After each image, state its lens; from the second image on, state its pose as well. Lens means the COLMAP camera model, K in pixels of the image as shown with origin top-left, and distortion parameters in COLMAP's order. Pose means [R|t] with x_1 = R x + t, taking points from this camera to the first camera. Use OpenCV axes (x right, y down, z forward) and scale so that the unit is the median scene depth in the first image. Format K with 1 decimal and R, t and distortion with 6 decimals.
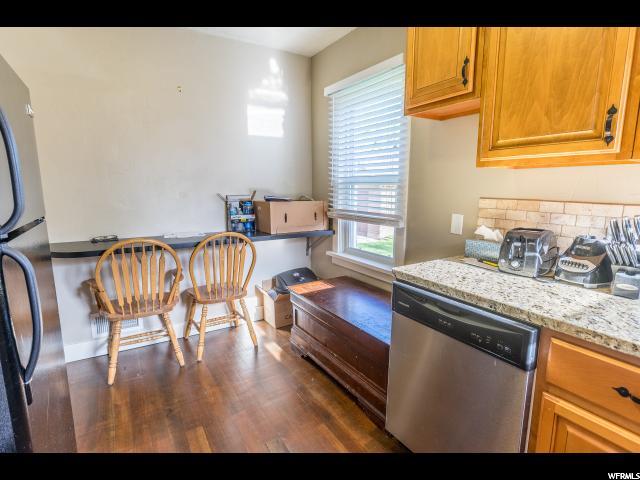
lens RADIAL K [[334.6, 0, 319.6], [0, 334.6, 237.1], [0, 0, 1]] dist [0.004276, 0.000089]
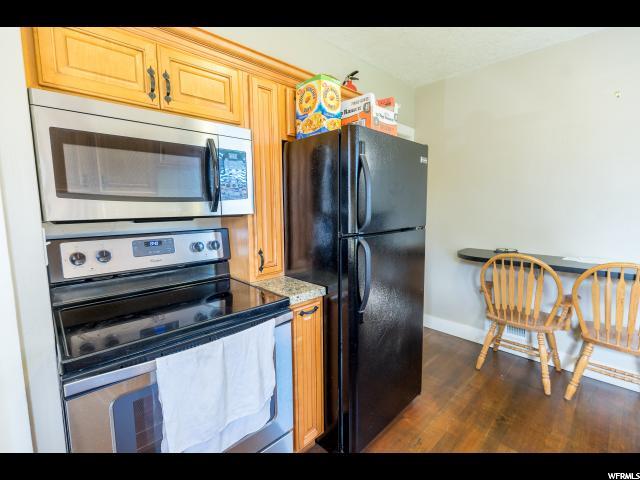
lens RADIAL K [[297.0, 0, 318.7], [0, 297.0, 242.3], [0, 0, 1]] dist [-0.003164, -0.000311]
pose [[0.213934, 0.112646, -0.970332, 0.236083], [-0.142844, 0.986259, 0.083001, -0.018787], [0.966348, 0.120849, 0.227085, 0.145463]]
